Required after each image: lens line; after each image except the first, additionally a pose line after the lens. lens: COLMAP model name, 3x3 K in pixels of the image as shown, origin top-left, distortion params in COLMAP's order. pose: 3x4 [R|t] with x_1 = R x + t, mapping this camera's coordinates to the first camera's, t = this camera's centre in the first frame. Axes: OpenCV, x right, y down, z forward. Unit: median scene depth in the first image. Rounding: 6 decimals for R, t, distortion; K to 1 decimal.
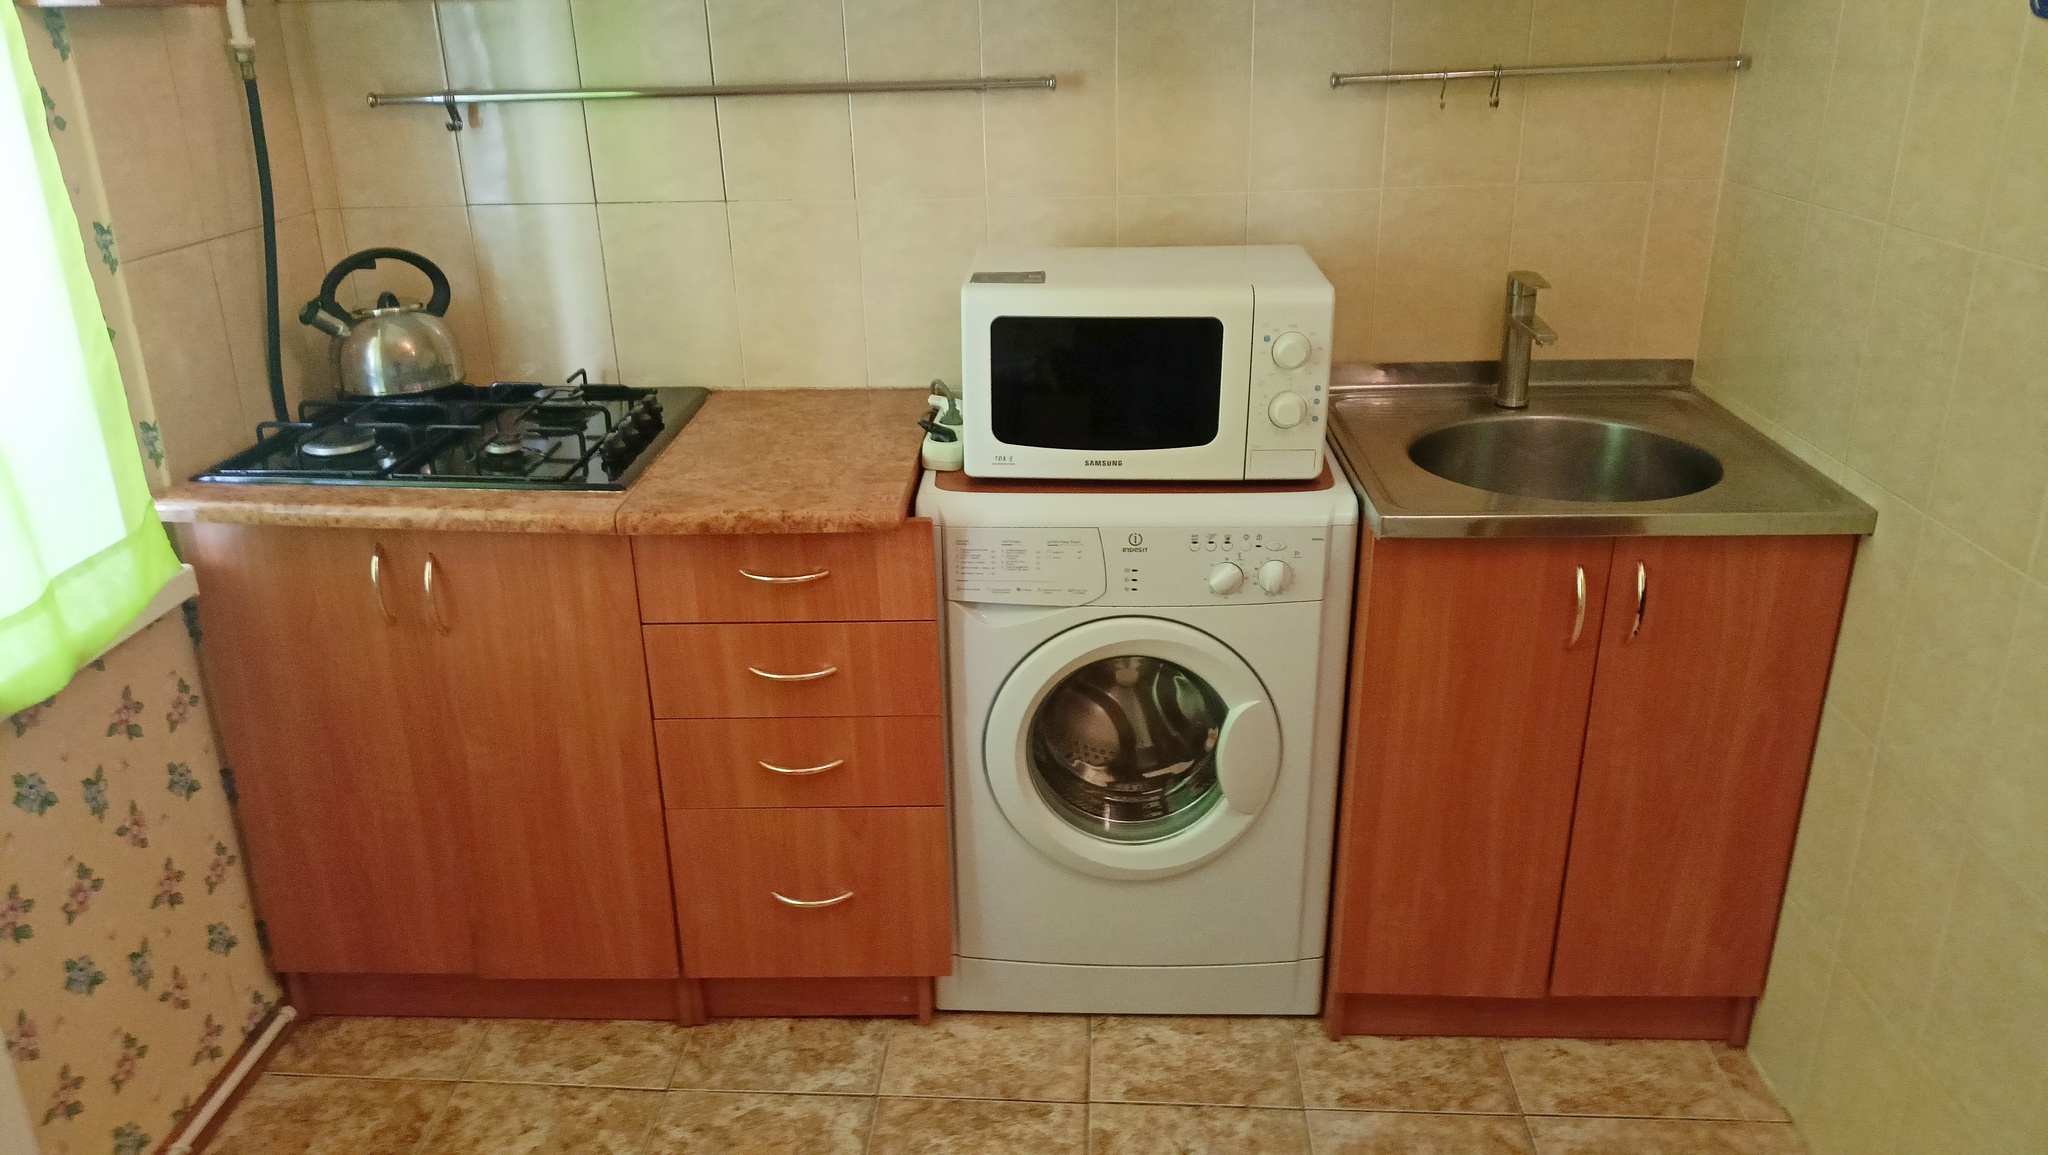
lens RADIAL K [[1504.2, 0, 1024.0], [0, 1504.2, 577.5], [0, 0, 1]] dist [0.117300, -0.162611]
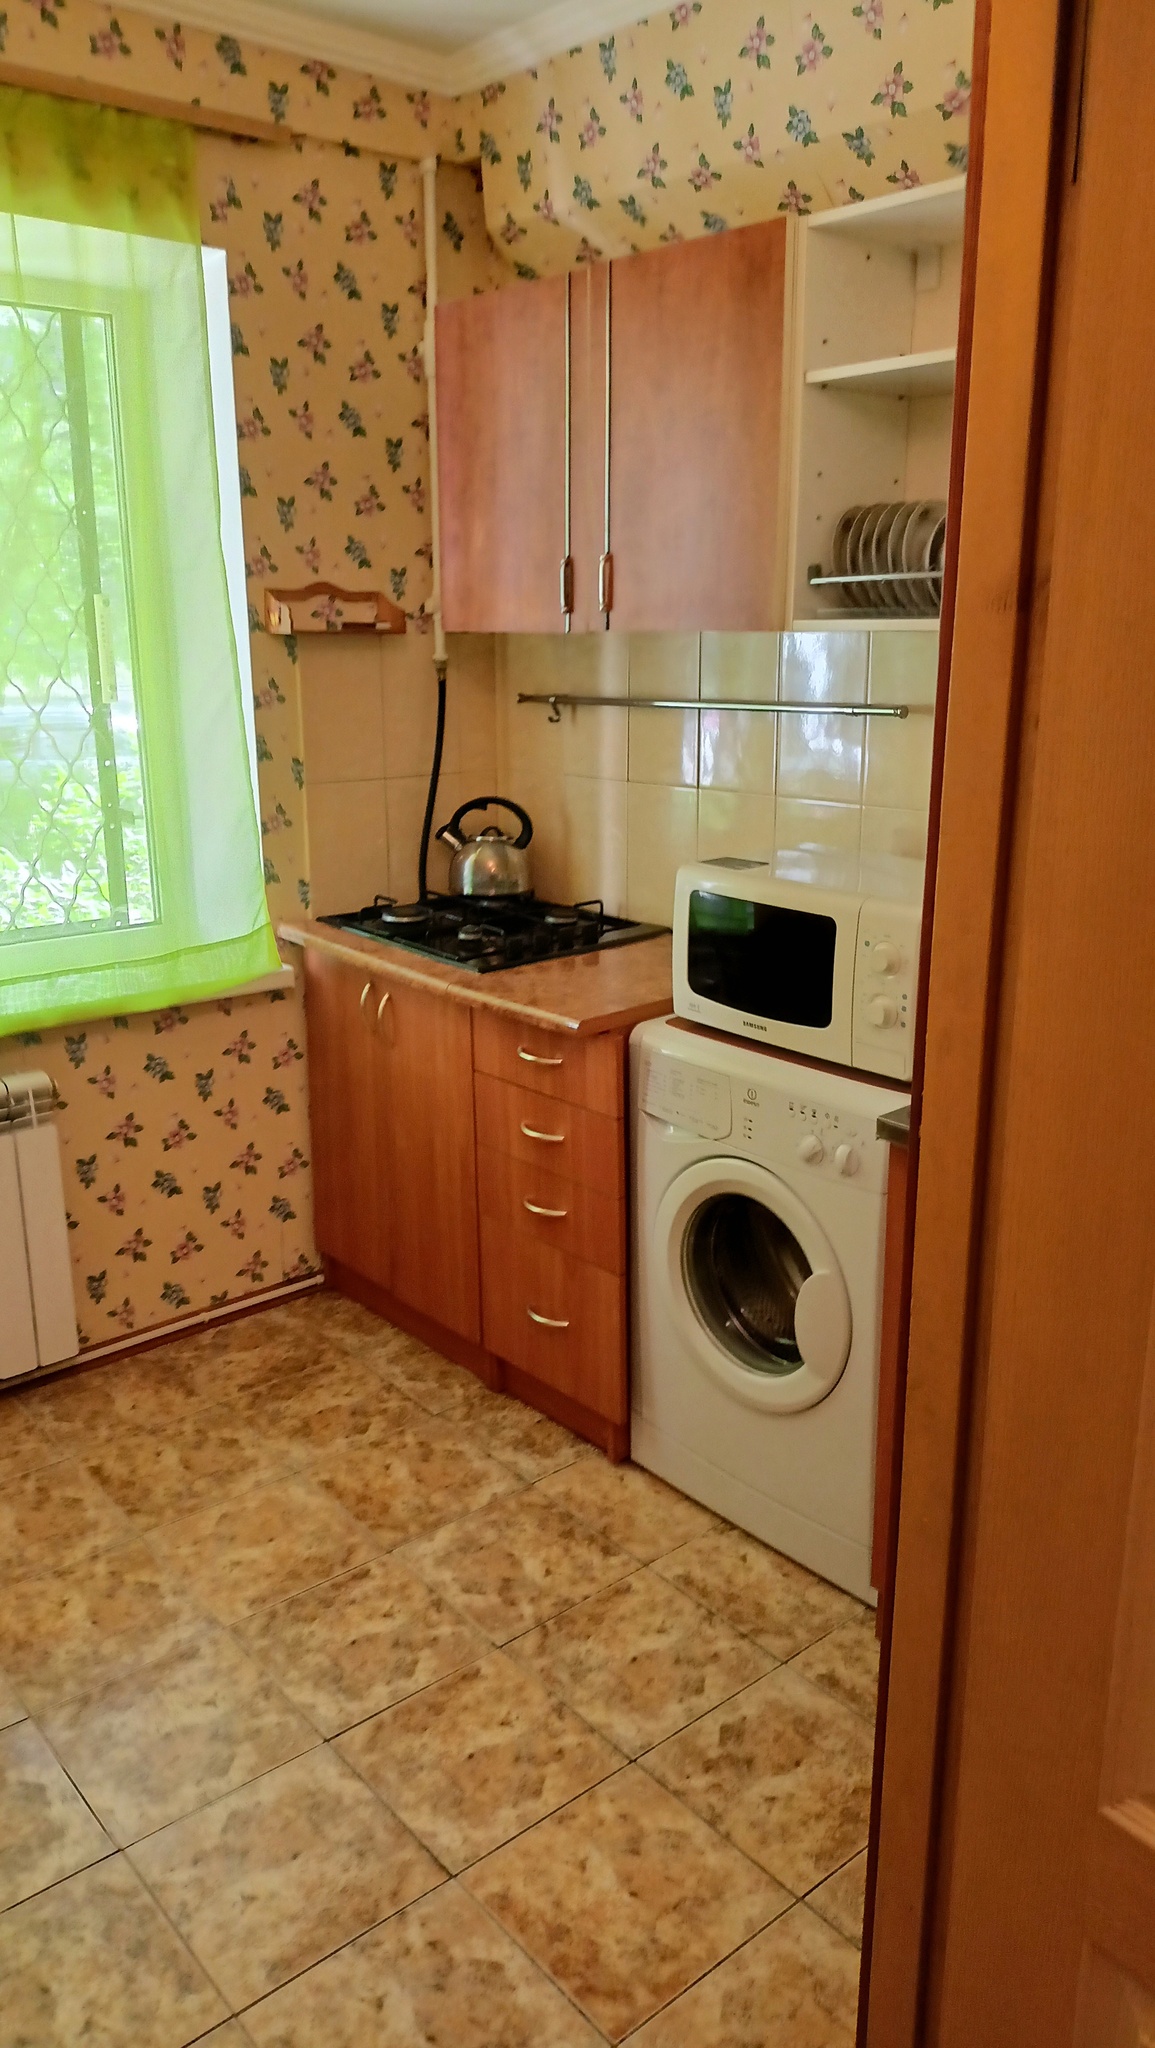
lens RADIAL K [[1504.2, 0, 563.1], [0, 1504.2, 1028.4], [0, 0, 1]] dist [0.117300, -0.162611]
pose [[0.678244, 0.207927, -0.704806, 0.740439], [-0.273394, 0.961681, 0.020618, -0.054787], [0.682086, 0.178706, 0.709100, 0.065325]]
